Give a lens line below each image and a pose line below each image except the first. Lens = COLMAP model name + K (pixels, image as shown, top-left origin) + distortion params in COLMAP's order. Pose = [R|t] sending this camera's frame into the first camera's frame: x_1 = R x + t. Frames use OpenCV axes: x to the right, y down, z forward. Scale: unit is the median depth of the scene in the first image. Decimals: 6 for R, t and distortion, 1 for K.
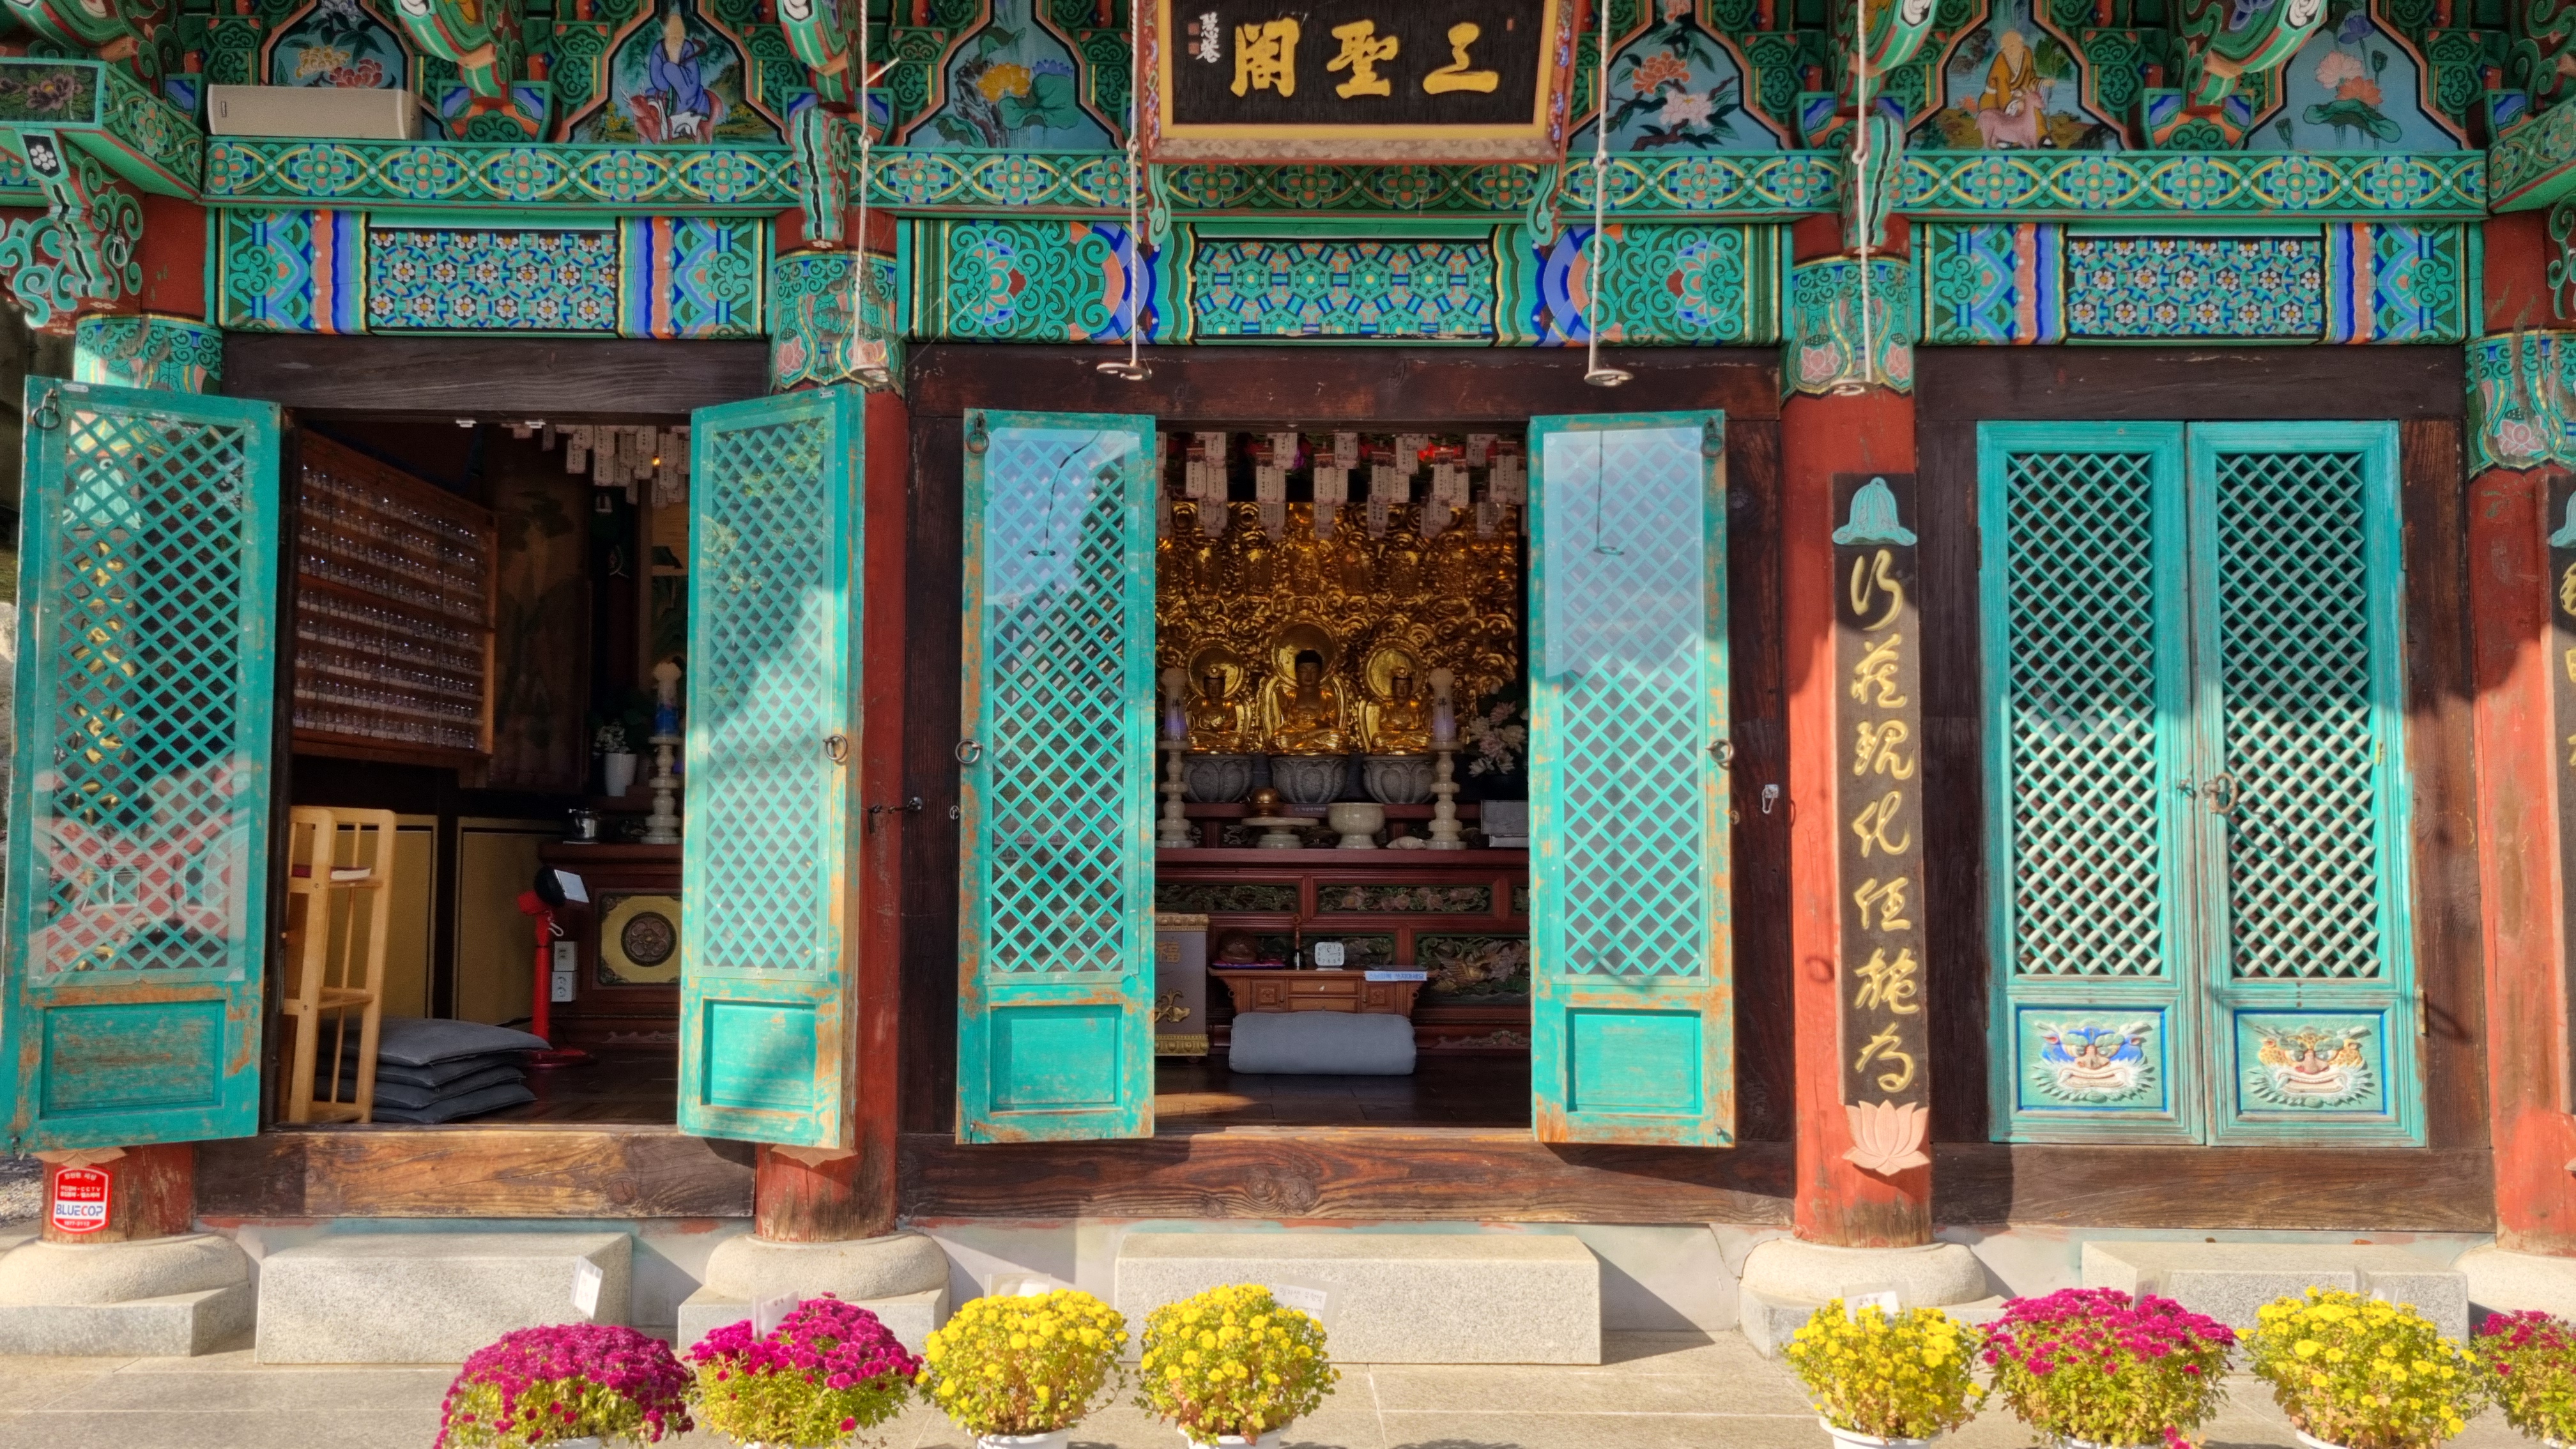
lens RADIAL K [[1954.9, 0, 1251.8], [0, 1954.9, 765.9], [0, 0, 1]] dist [0.054767, -0.031728]
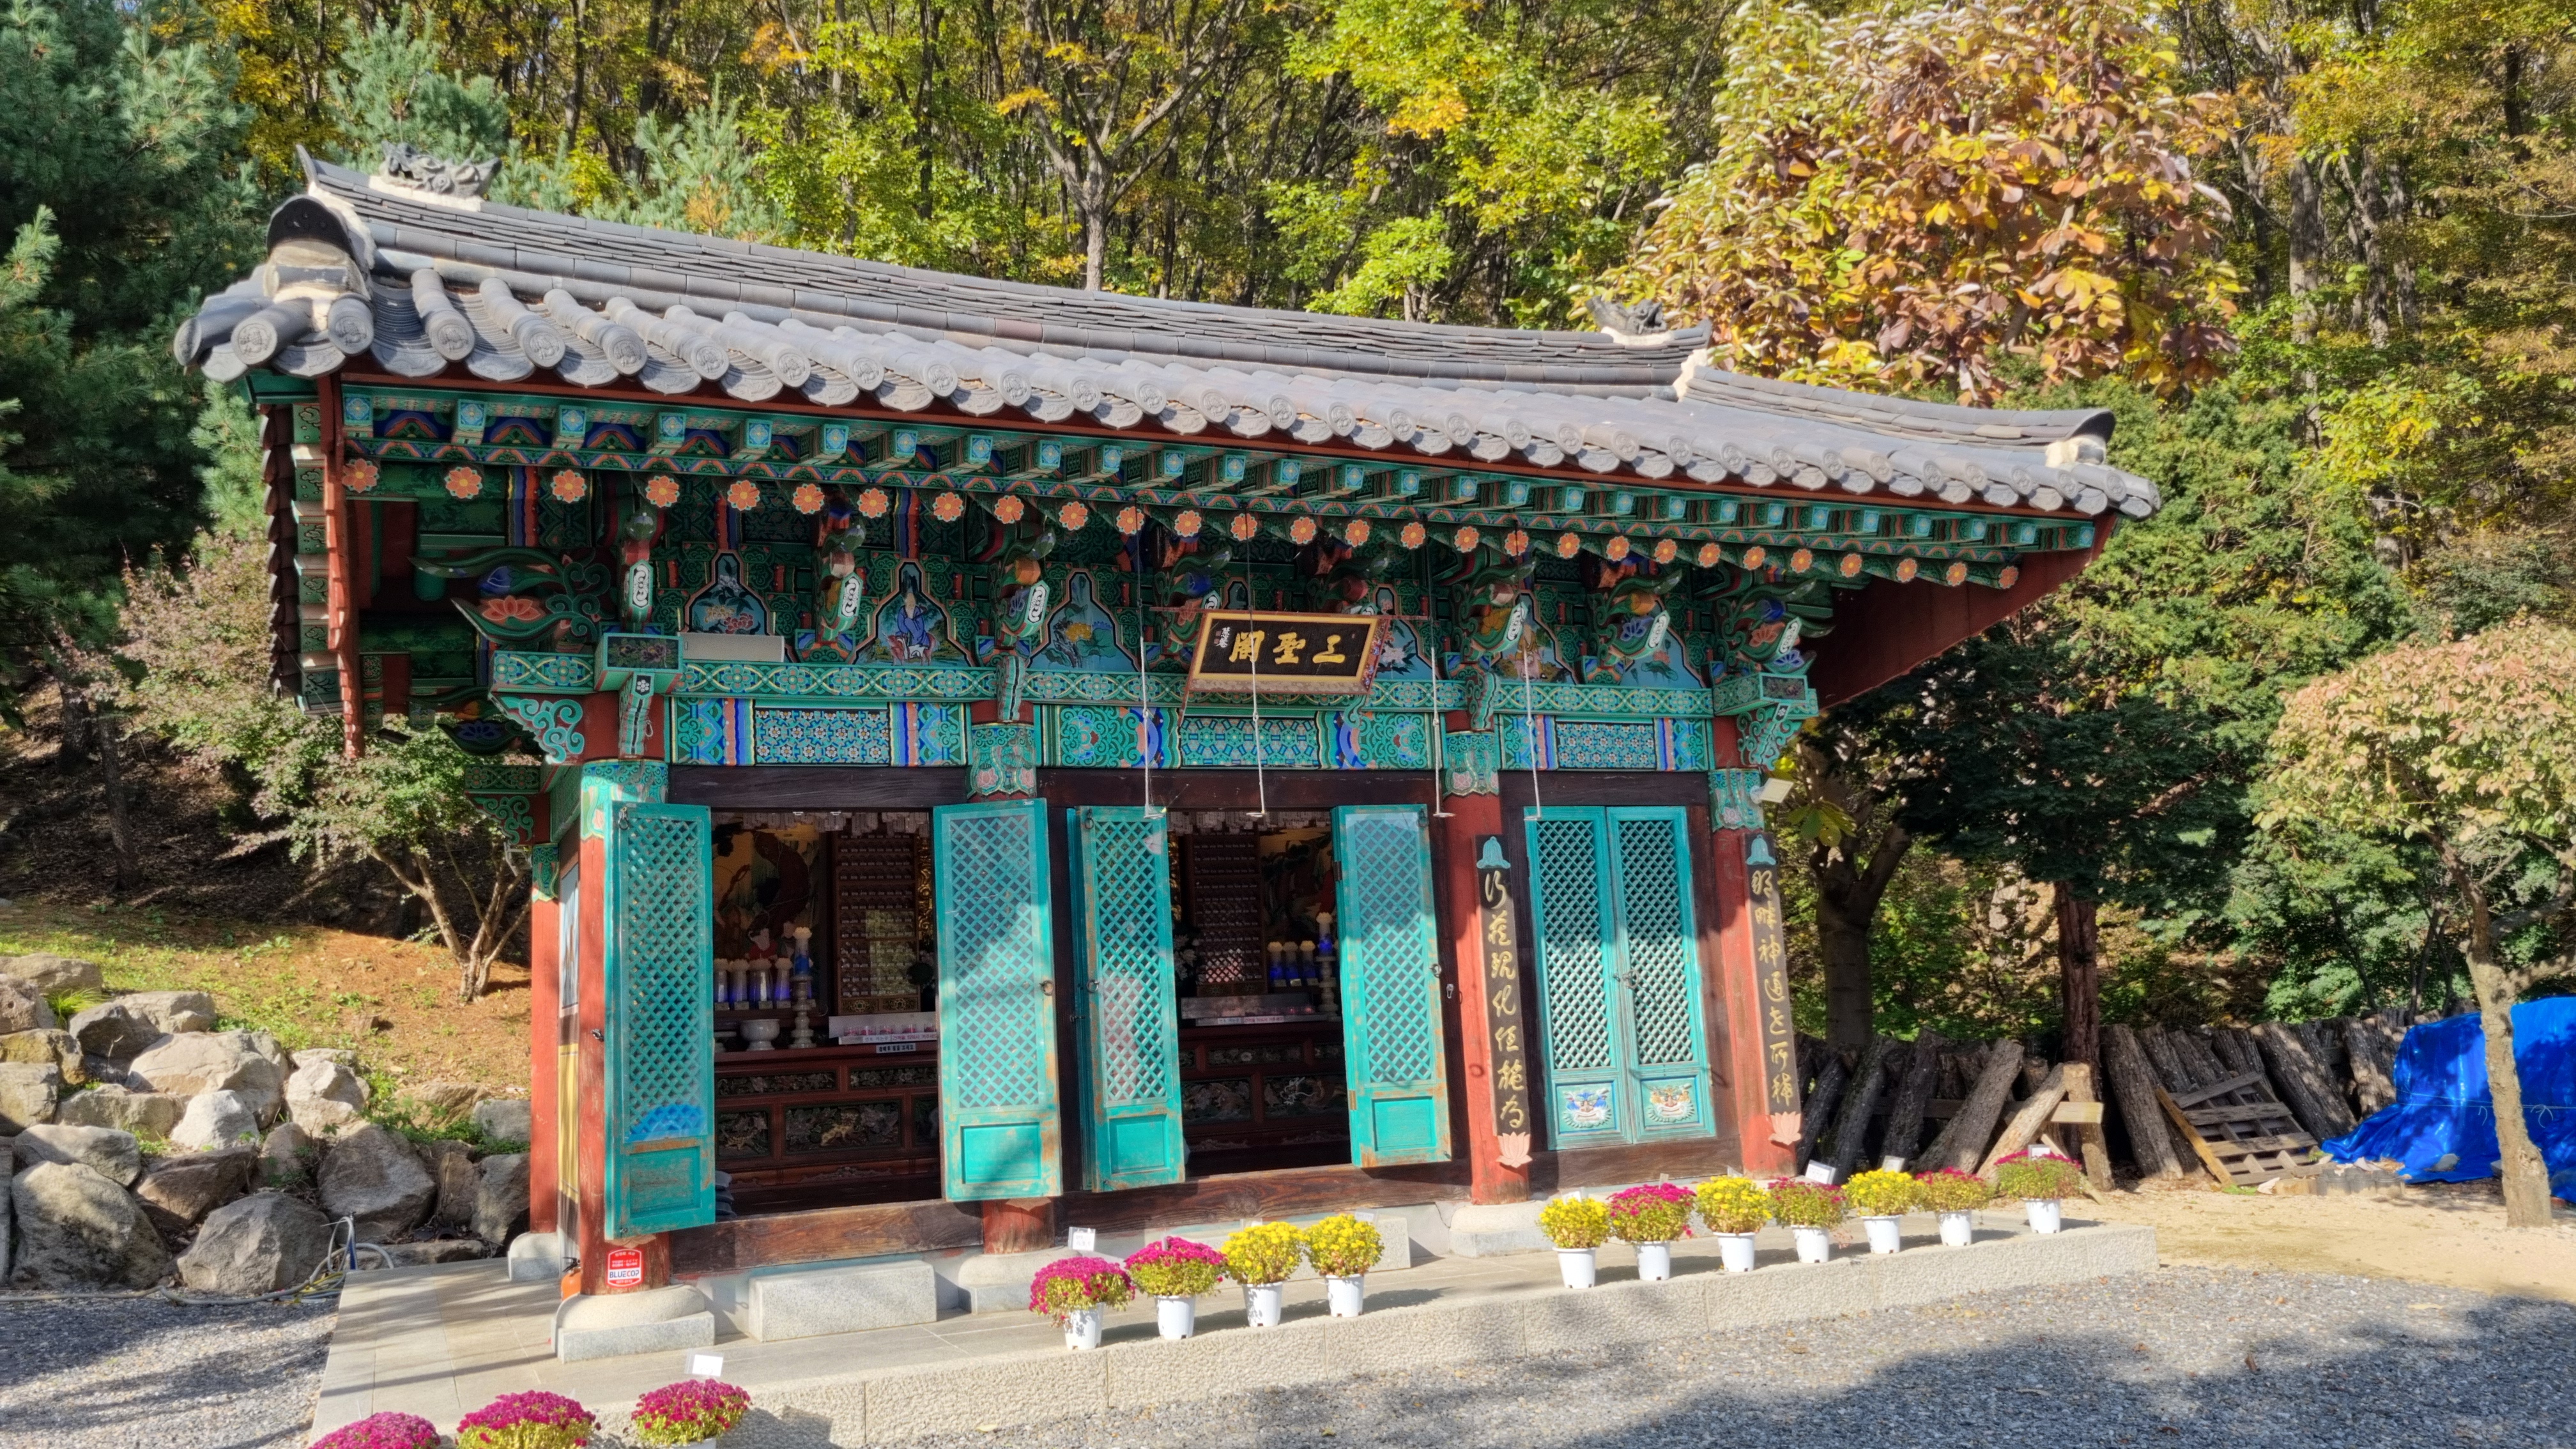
lens RADIAL K [[1954.9, 0, 1251.8], [0, 1954.9, 765.9], [0, 0, 1]] dist [0.054767, -0.031728]
pose [[0.913306, 0.000865, 0.407273, -0.761387], [0.034174, 0.996308, -0.078751, -0.063551], [-0.405838, 0.085842, 0.909905, -0.804334]]
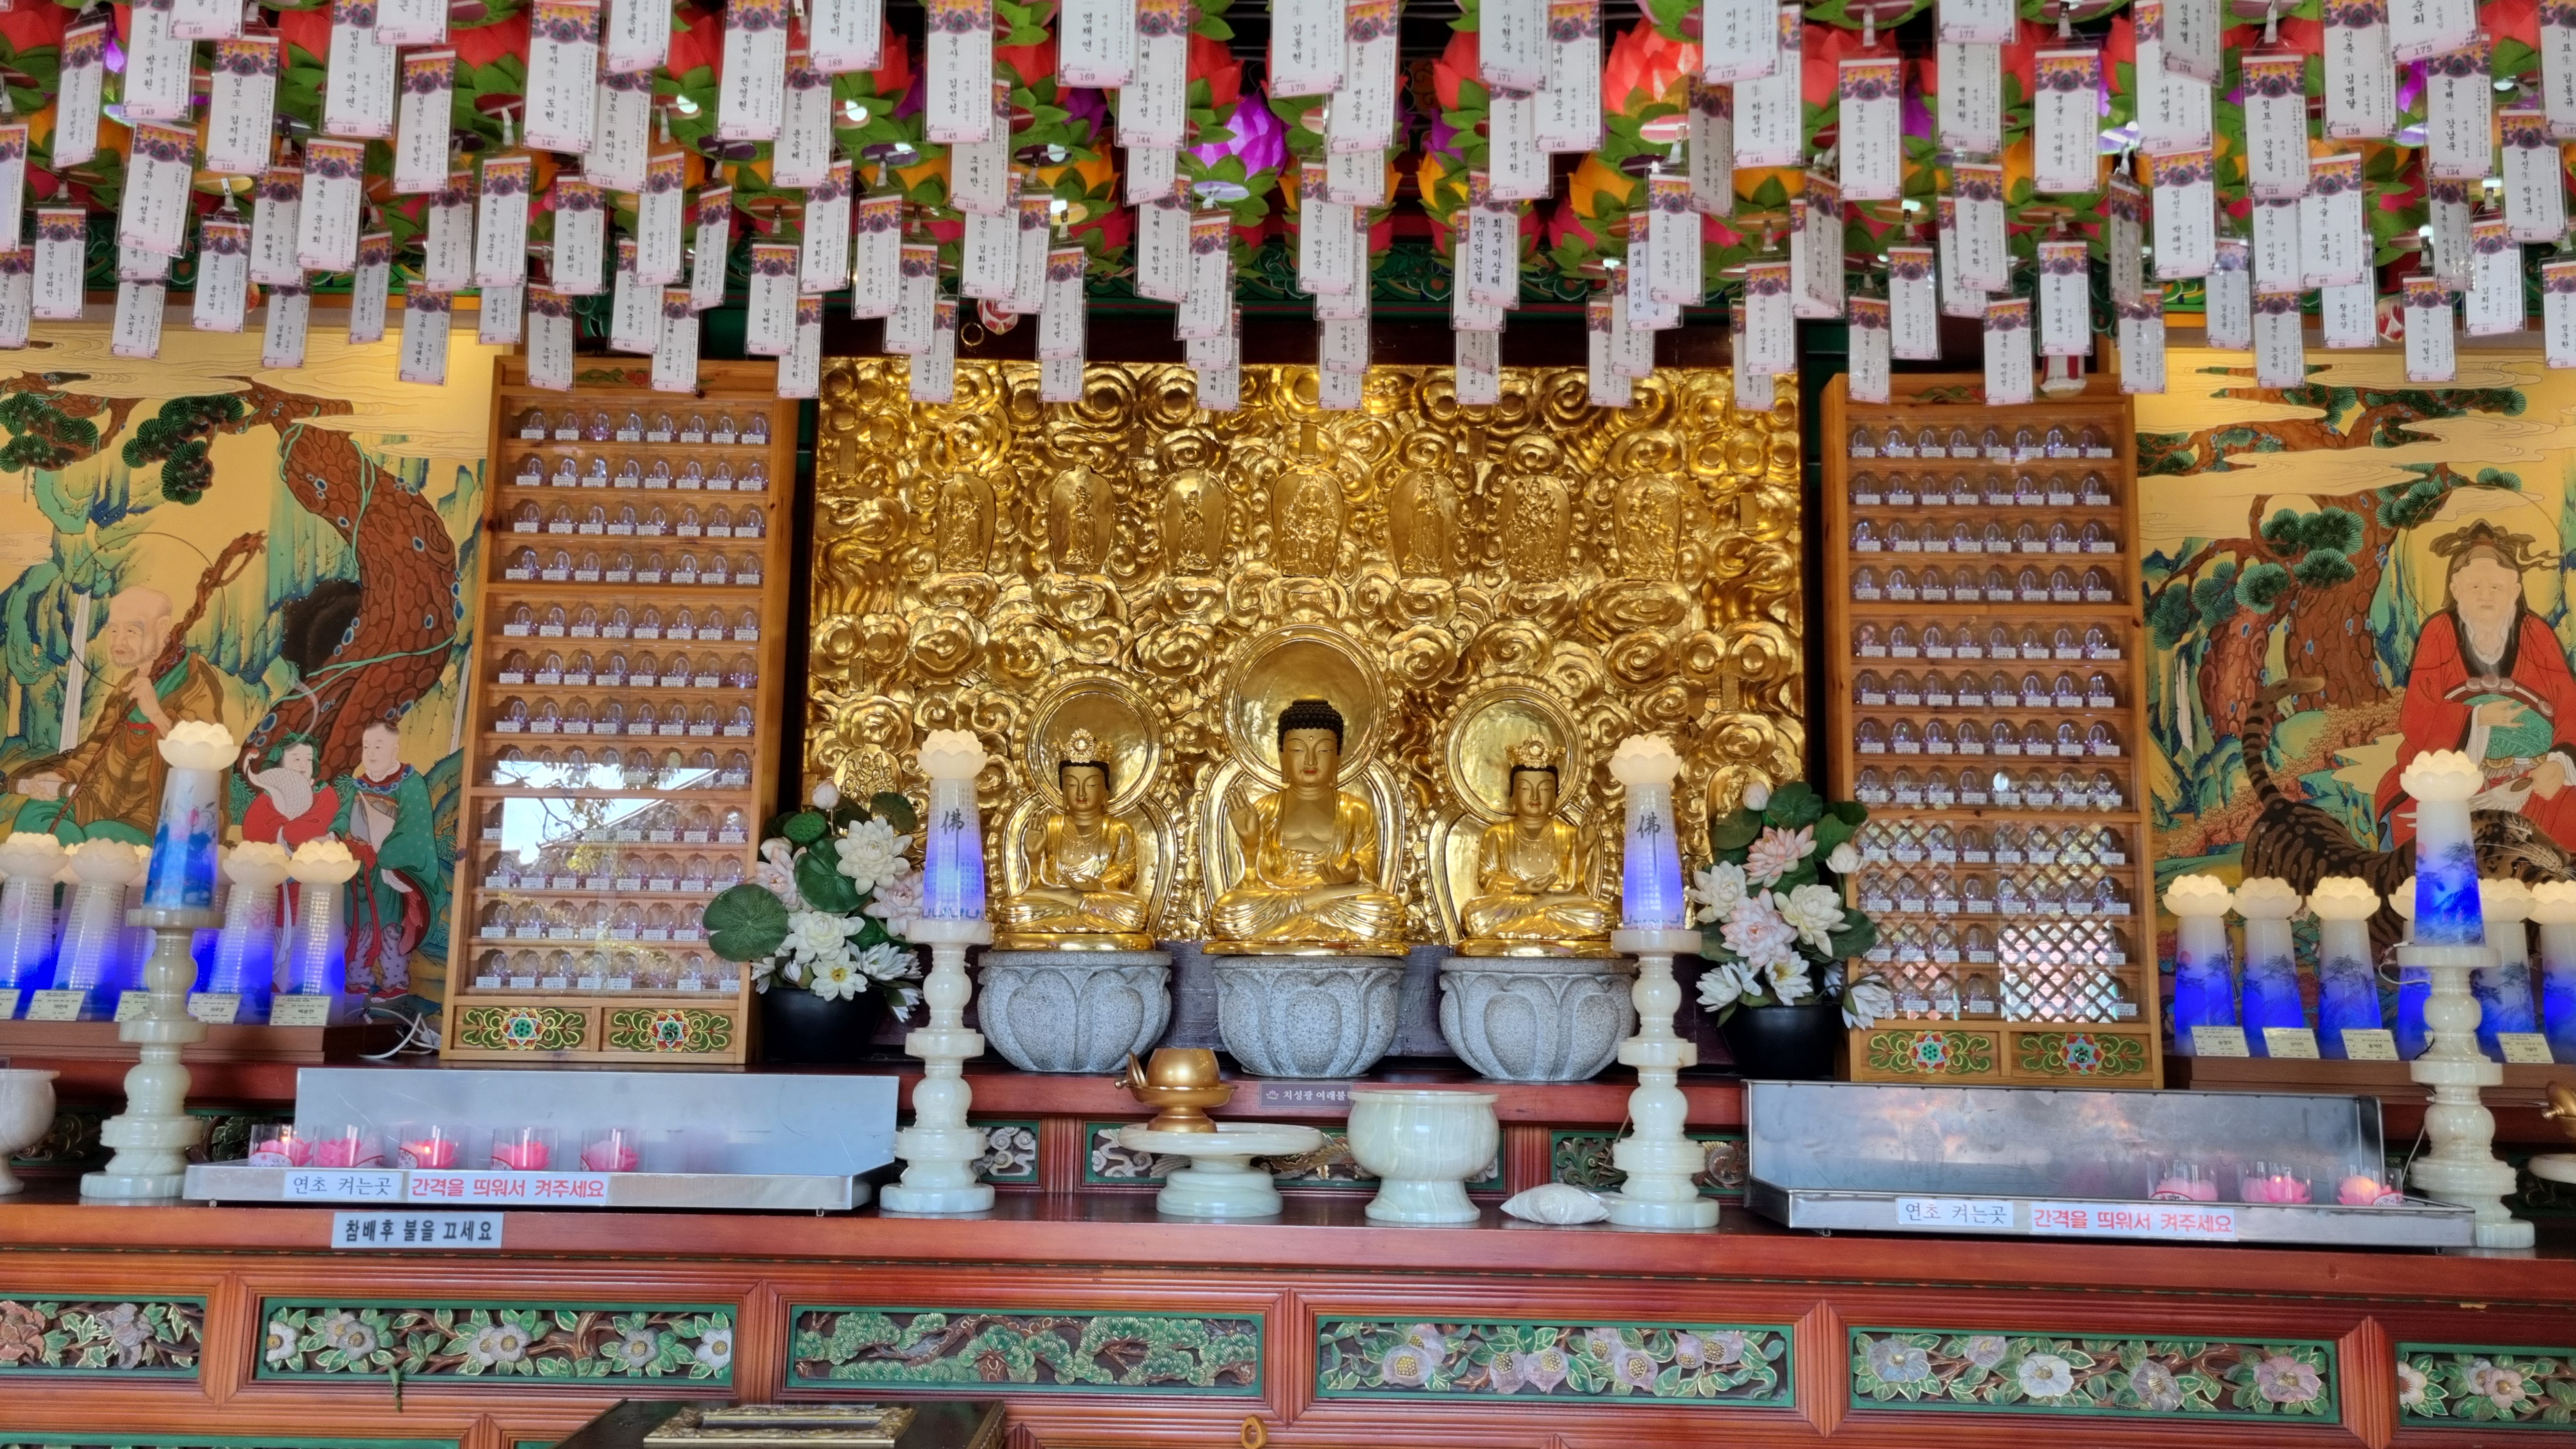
lens RADIAL K [[1954.9, 0, 1251.8], [0, 1954.9, 765.9], [0, 0, 1]] dist [0.054767, -0.031728]
pose [[0.999328, 0.008289, -0.035710, 0.034746], [-0.010712, 0.997613, -0.068219, -0.017861], [0.035059, 0.068556, 0.997031, 0.638559]]
